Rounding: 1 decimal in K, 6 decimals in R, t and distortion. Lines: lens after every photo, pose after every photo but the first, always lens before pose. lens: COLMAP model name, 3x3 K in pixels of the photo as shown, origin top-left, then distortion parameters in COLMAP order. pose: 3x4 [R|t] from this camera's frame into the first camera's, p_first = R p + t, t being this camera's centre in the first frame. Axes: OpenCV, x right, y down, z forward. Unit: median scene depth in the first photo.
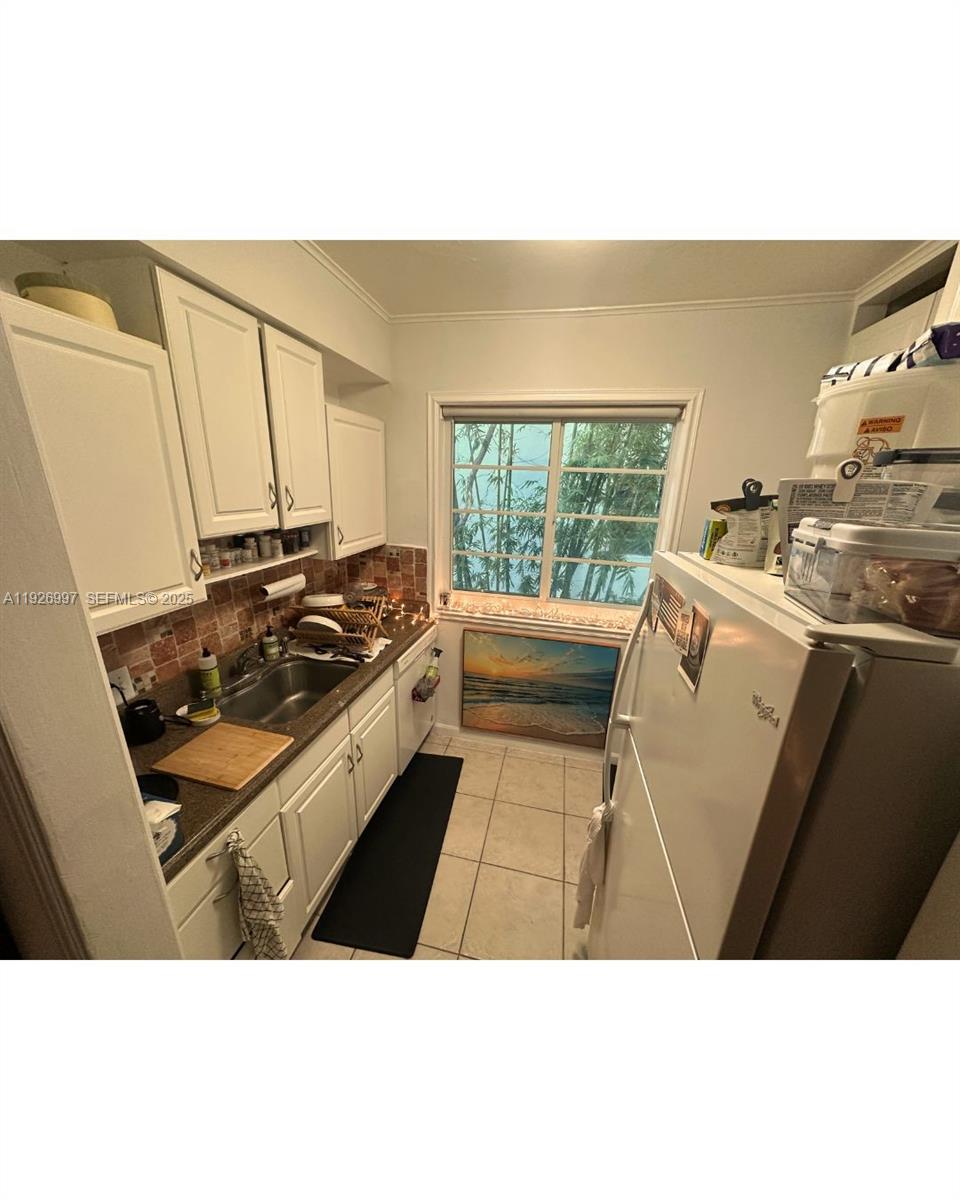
lens RADIAL K [[388.8, 0, 480.0], [0, 388.8, 600.0], [0, 0, 1]] dist [-0.000156, 0.000073]
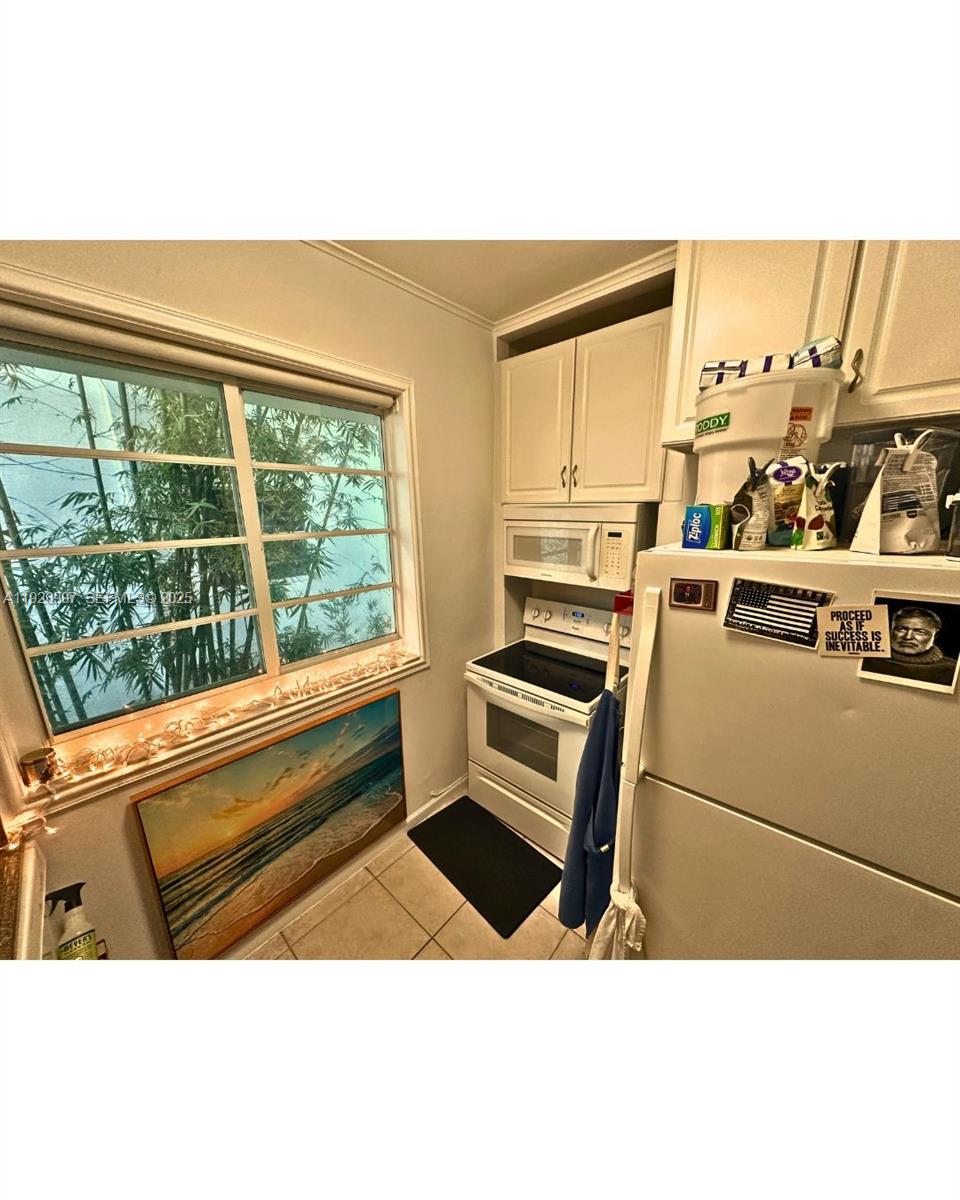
lens RADIAL K [[388.8, 0, 480.0], [0, 388.8, 600.0], [0, 0, 1]] dist [-0.000156, 0.000073]
pose [[0.491836, -0.238398, 0.837415, -0.169642], [0.274938, 0.955100, 0.110423, -0.091749], [-0.826140, 0.175927, 0.535297, 0.378817]]
